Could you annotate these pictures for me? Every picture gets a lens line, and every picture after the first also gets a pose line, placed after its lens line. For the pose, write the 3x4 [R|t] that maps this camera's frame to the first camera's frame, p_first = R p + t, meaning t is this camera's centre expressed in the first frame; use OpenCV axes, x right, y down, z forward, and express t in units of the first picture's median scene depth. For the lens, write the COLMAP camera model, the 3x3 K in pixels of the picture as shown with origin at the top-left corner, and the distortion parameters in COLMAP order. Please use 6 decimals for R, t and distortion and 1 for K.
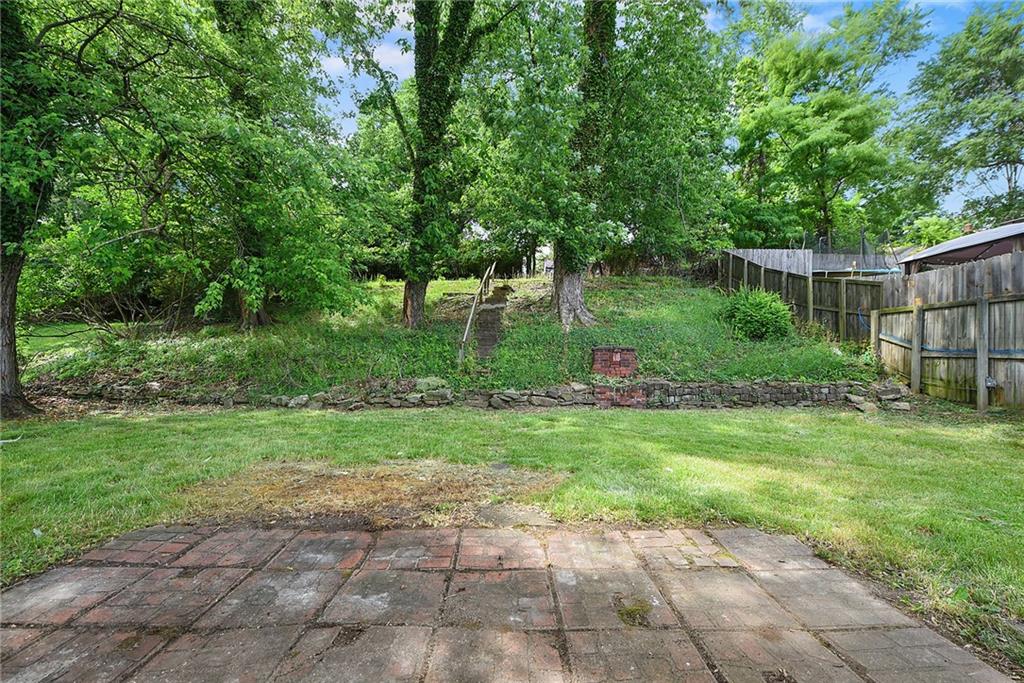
lens RADIAL K [[407.6, 0, 513.2], [0, 407.6, 345.3], [0, 0, 1]] dist [-0.003987, -0.001707]
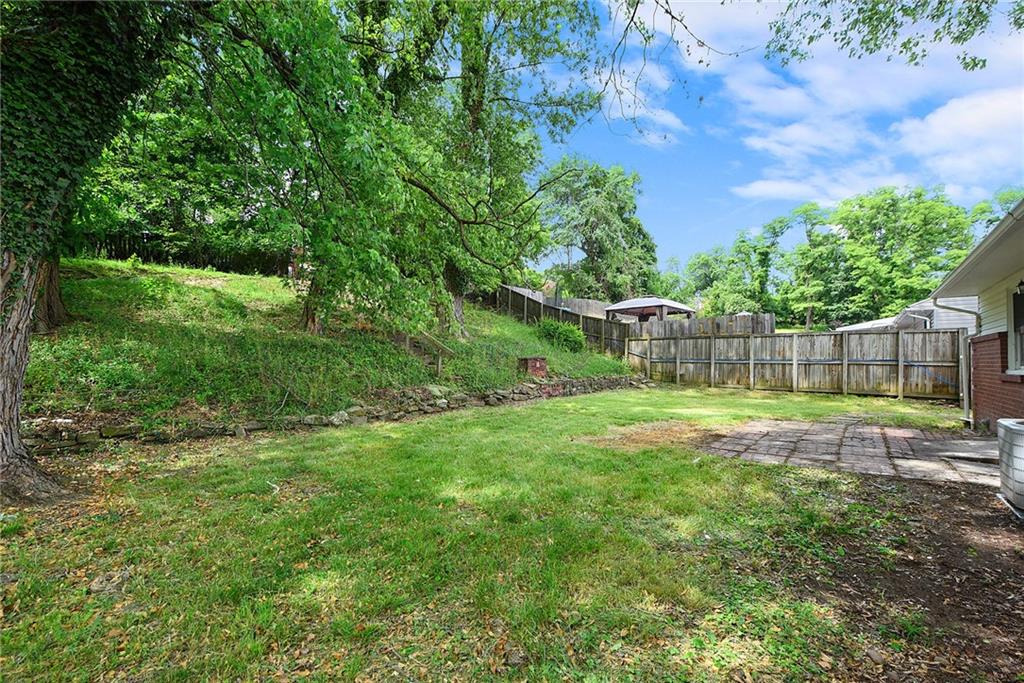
lens RADIAL K [[407.6, 0, 513.2], [0, 407.6, 346.2], [0, 0, 1]] dist [-0.003987, -0.001707]
pose [[0.673323, 0.014693, 0.739202, -0.992424], [-0.007838, 0.999888, -0.012735, -0.018250], [-0.739307, 0.002781, 0.673363, 0.084560]]
